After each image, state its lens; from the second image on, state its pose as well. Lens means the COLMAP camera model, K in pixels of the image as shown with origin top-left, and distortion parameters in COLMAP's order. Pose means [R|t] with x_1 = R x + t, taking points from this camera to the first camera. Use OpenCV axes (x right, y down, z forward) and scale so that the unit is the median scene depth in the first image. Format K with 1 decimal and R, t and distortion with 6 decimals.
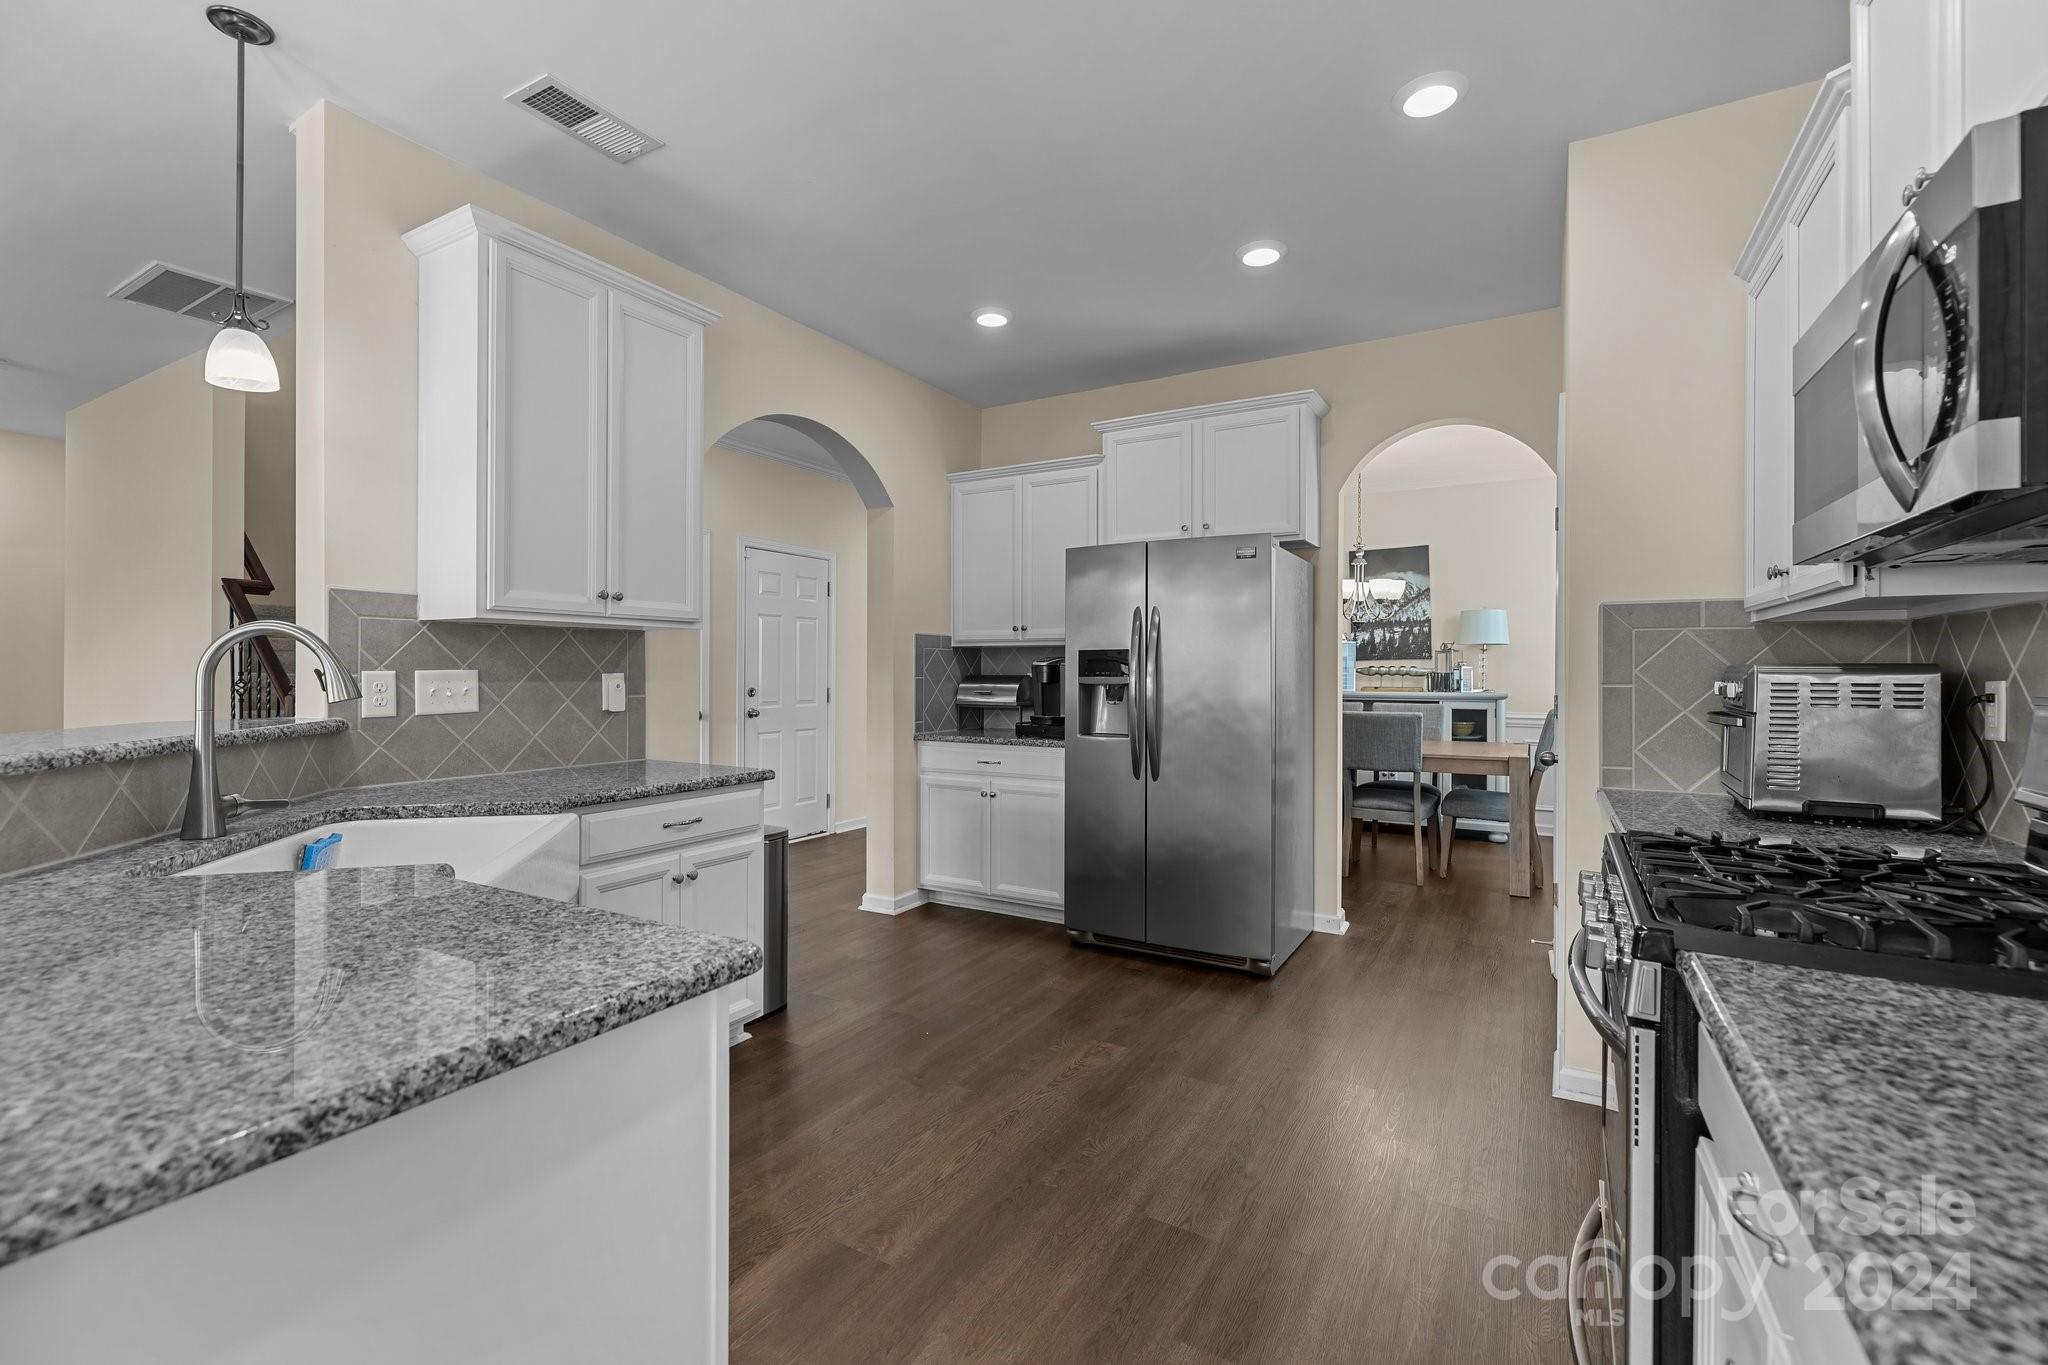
lens RADIAL K [[870.4, 0, 1024.6], [0, 870.4, 669.3], [0, 0, 1]] dist [-0.003204, -0.000103]
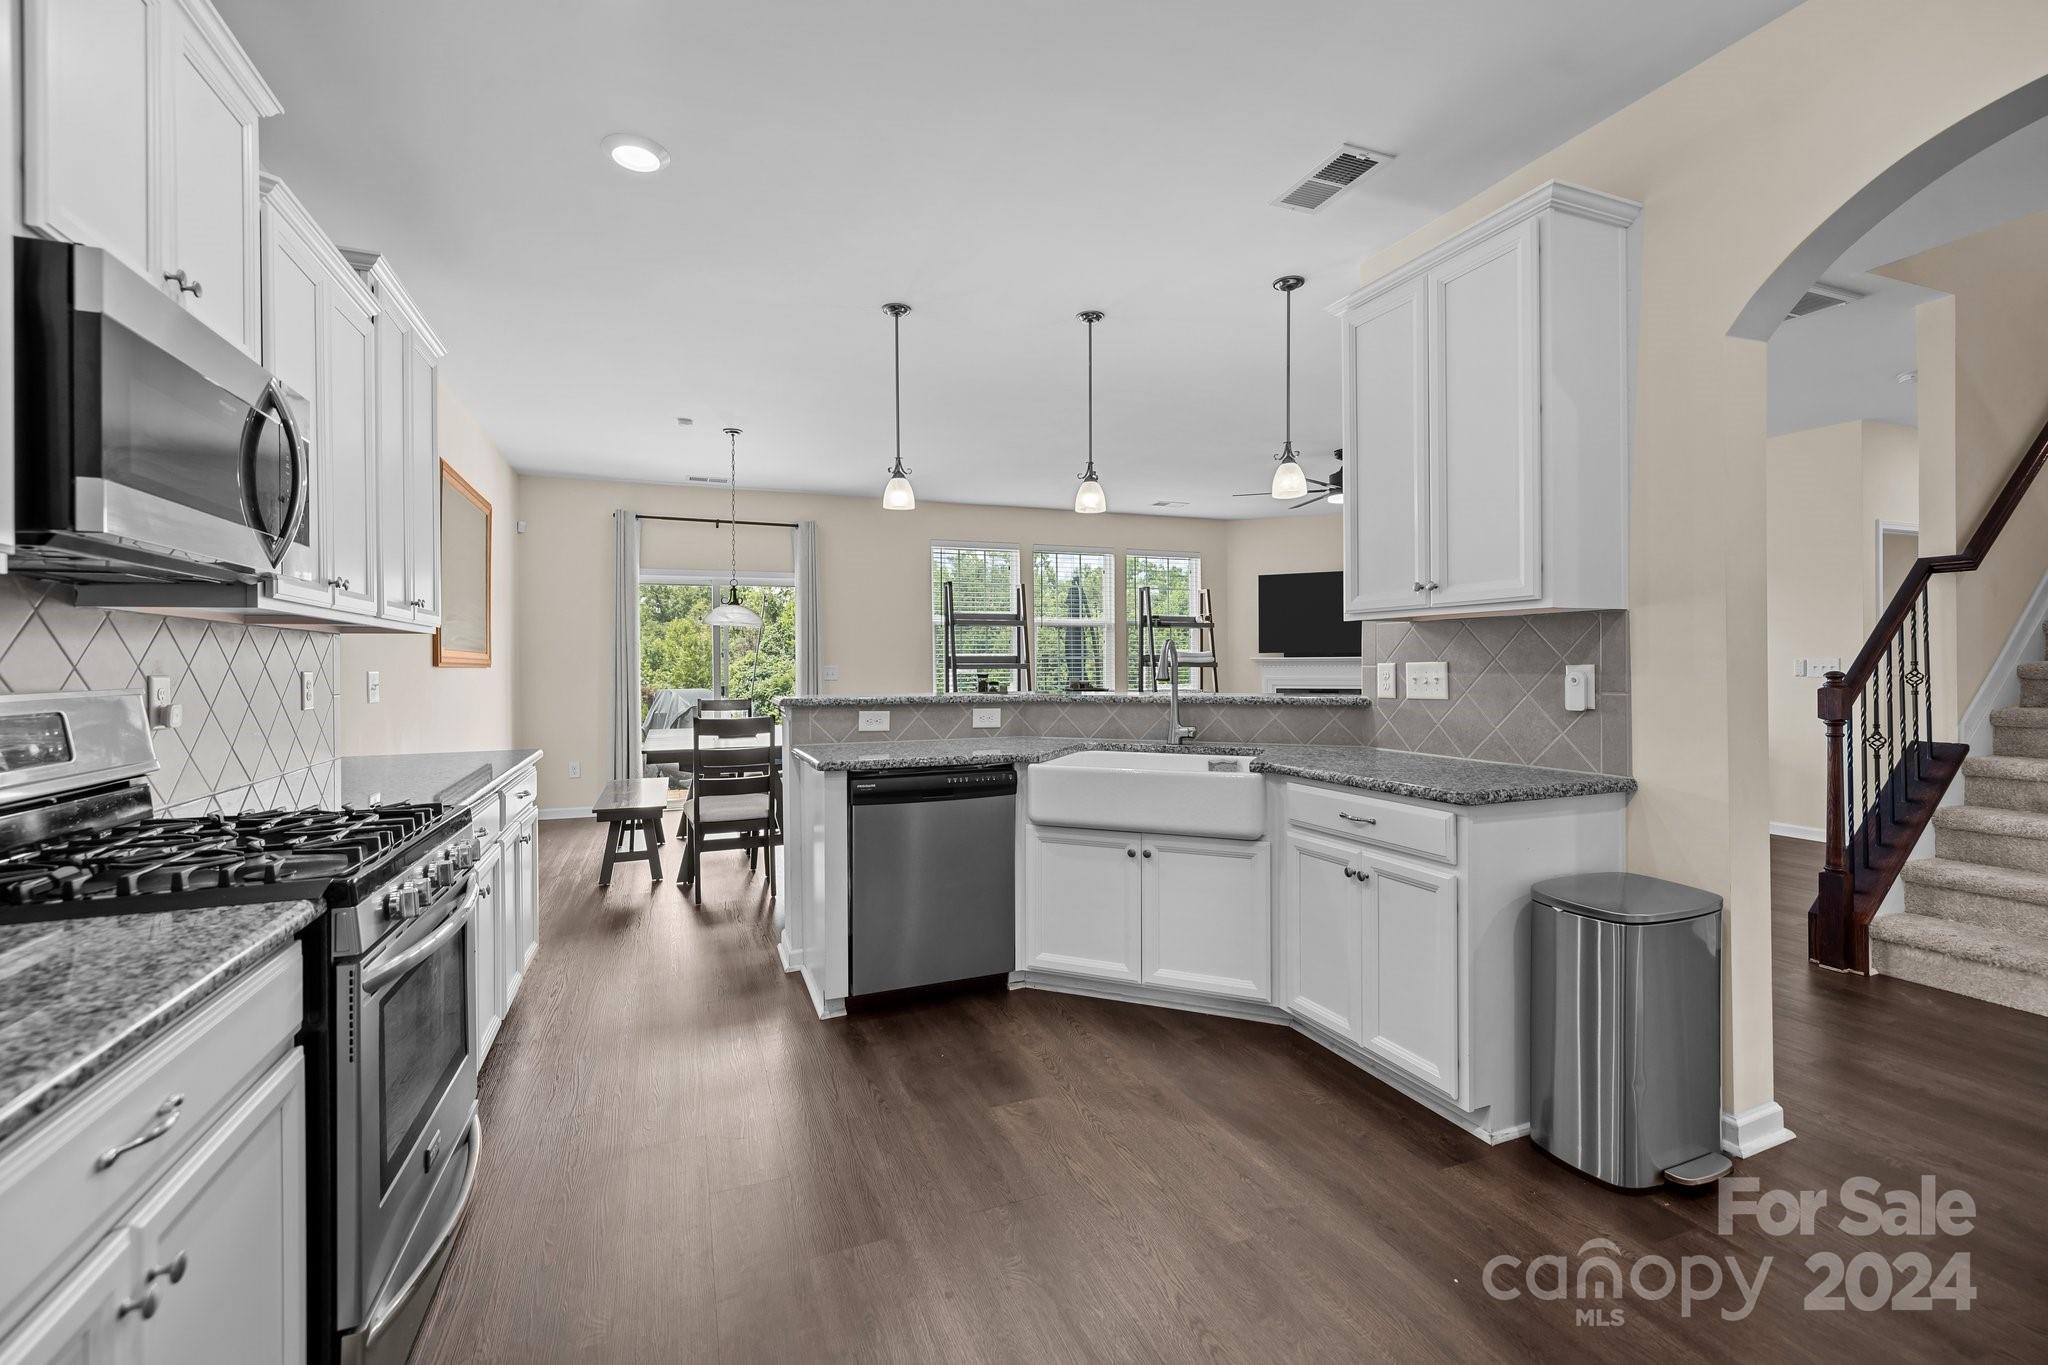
lens RADIAL K [[870.4, 0, 1006.3], [0, 870.4, 664.0], [0, 0, 1]] dist [-0.003204, -0.000103]
pose [[-0.624478, 0.003249, -0.781036, 0.335216], [0.007793, 0.999967, -0.002072, 0.000908], [0.781004, -0.007380, -0.624483, 0.708966]]
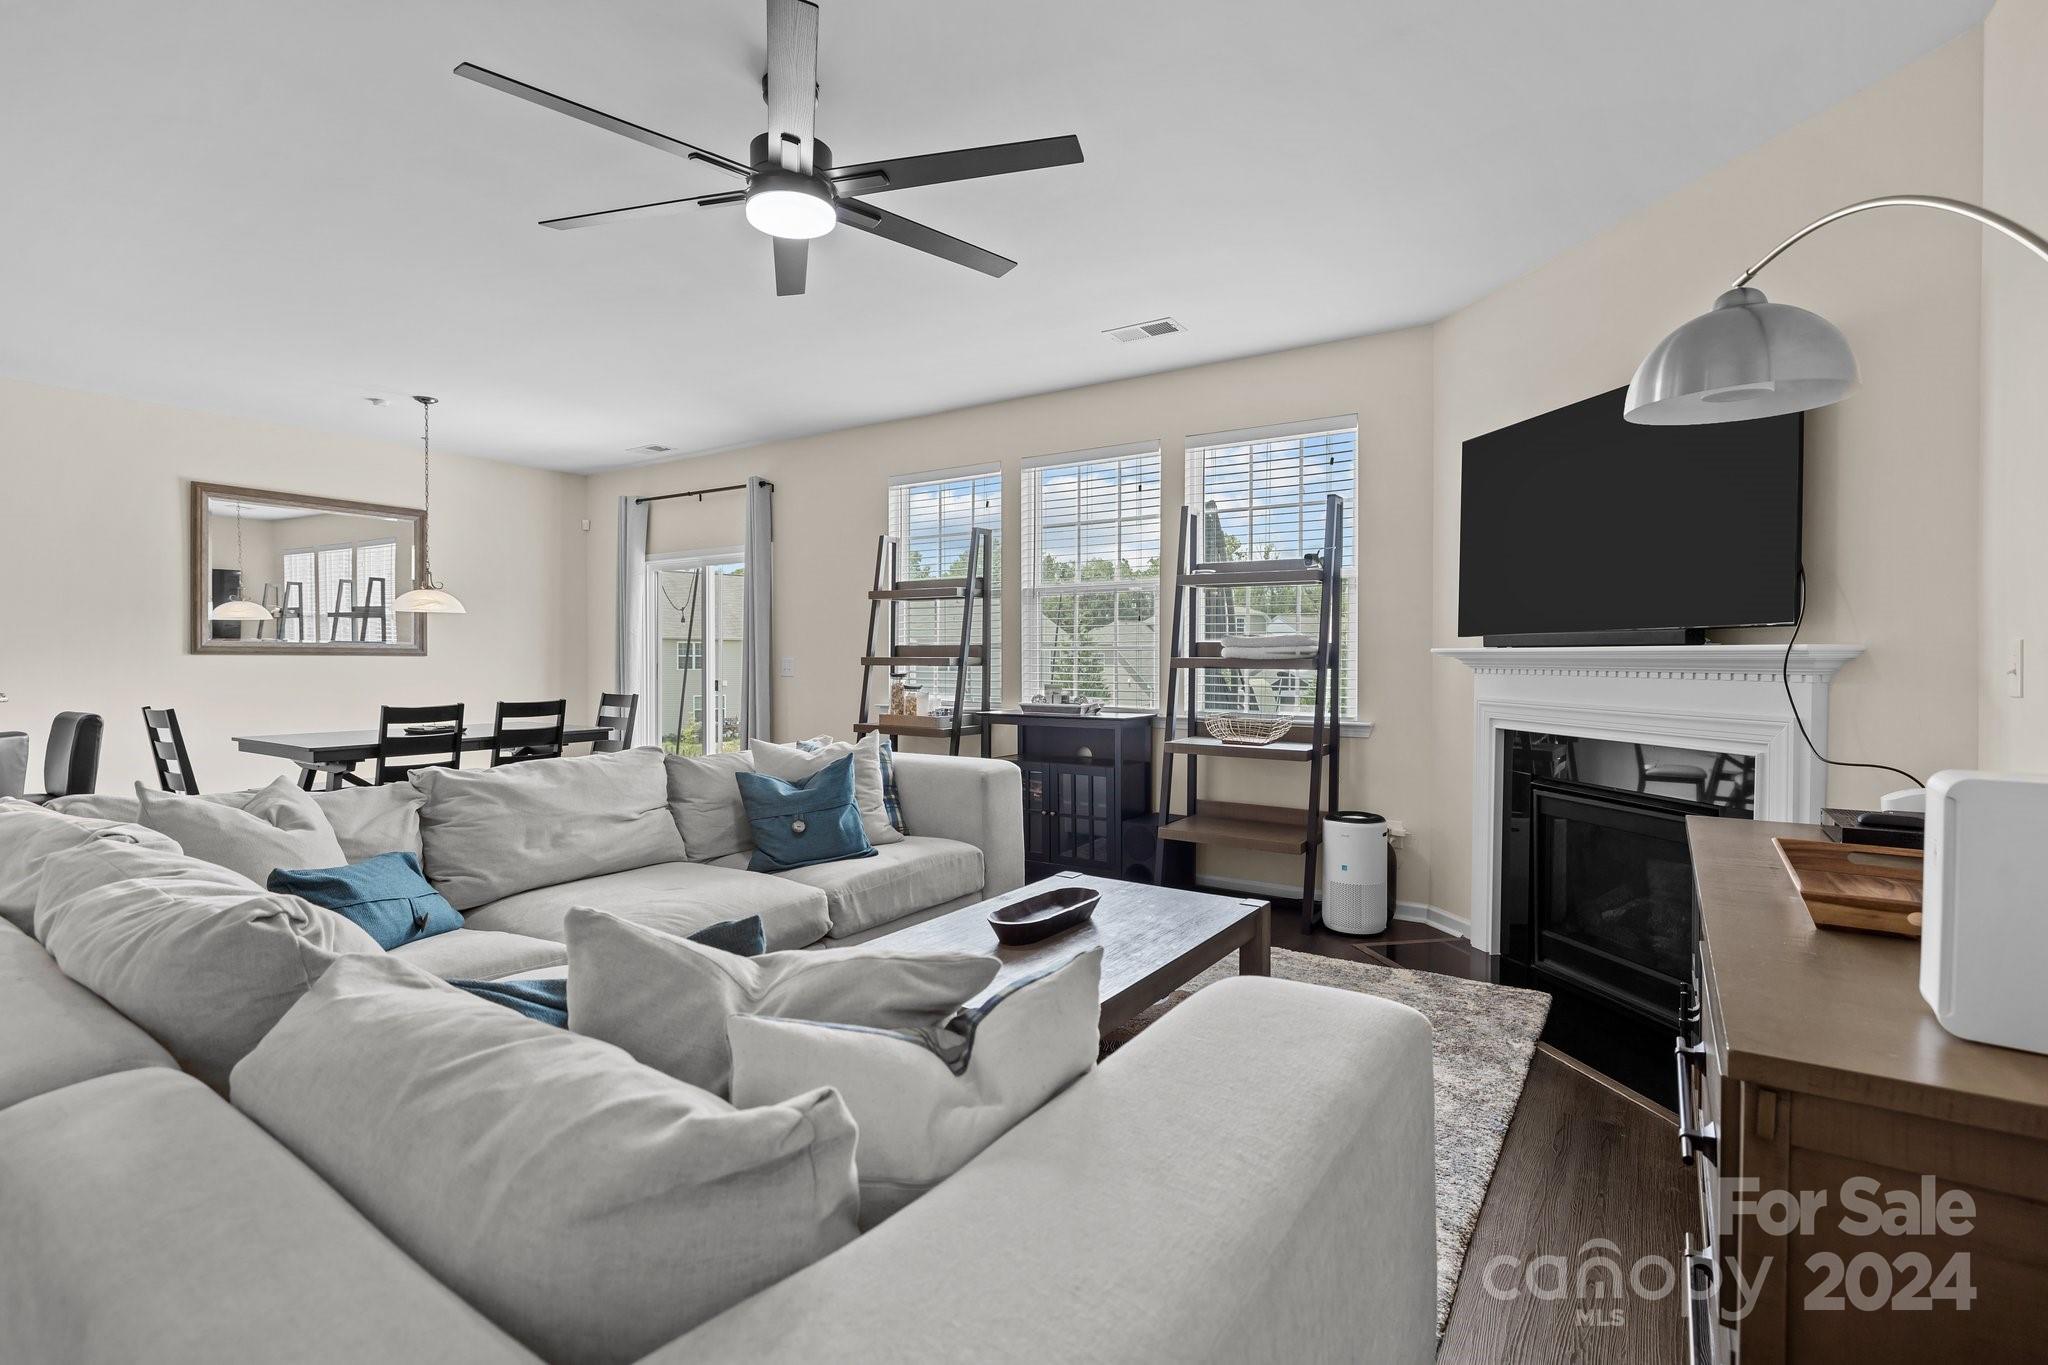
lens RADIAL K [[963.3, 0, 1023.2], [0, 963.3, 684.0], [0, 0, 1]] dist [-0.002557, -0.002107]
pose [[-0.997497, -0.005947, 0.070457, -1.201208], [-0.004383, 0.999741, 0.022325, 0.003358], [-0.070572, 0.021961, -0.997265, 0.829976]]
